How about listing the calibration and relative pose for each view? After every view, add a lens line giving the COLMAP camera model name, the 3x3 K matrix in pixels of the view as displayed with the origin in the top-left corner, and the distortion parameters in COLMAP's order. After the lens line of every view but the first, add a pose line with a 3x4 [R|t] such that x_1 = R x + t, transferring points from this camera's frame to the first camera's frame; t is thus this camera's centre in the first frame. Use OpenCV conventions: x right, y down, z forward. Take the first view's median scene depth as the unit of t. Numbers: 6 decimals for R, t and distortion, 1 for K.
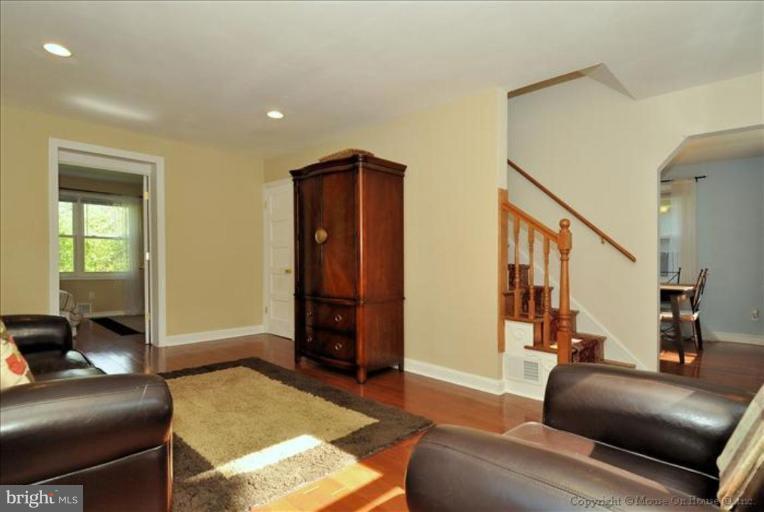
lens RADIAL K [[410.8, 0, 382.0], [0, 410.8, 256.0], [0, 0, 1]] dist [-0.000626, -0.000045]
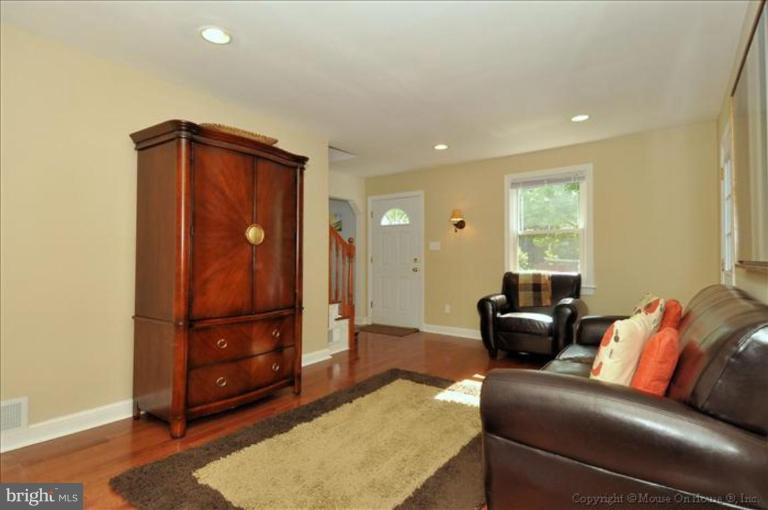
lens RADIAL K [[401.2, 0, 384.0], [0, 401.2, 255.0], [0, 0, 1]] dist [0.041955, -0.038364]
pose [[-0.155082, 0.000001, 0.987902, -1.095438], [-0.009192, 0.999957, -0.001444, -0.014822], [-0.987859, -0.009305, -0.155076, 1.028785]]
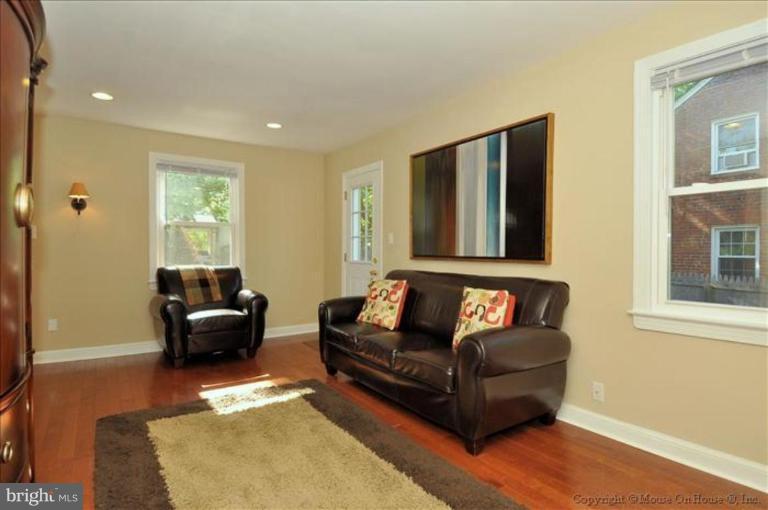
lens RADIAL K [[412.2, 0, 399.9], [0, 412.2, 253.3], [0, 0, 1]] dist [-0.001399, -0.000665]
pose [[-0.986055, -0.015167, 0.165725, -0.639036], [-0.015430, 0.999881, -0.000299, -0.015929], [-0.165701, -0.002852, -0.986172, 1.522400]]
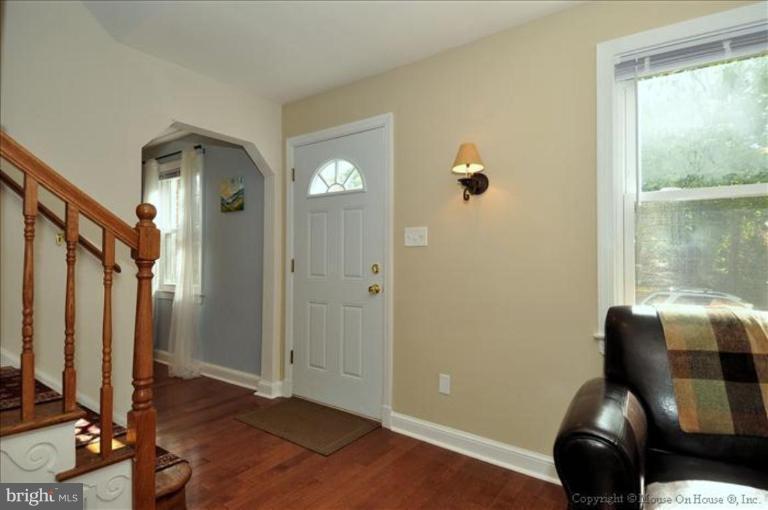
lens RADIAL K [[401.2, 0, 384.0], [0, 401.2, 255.0], [0, 0, 1]] dist [0.041955, -0.038364]
pose [[-0.153732, -0.000353, 0.988112, -0.134153], [-0.011292, 0.999935, -0.001400, -0.021738], [-0.988048, -0.011373, -0.153726, 0.712678]]
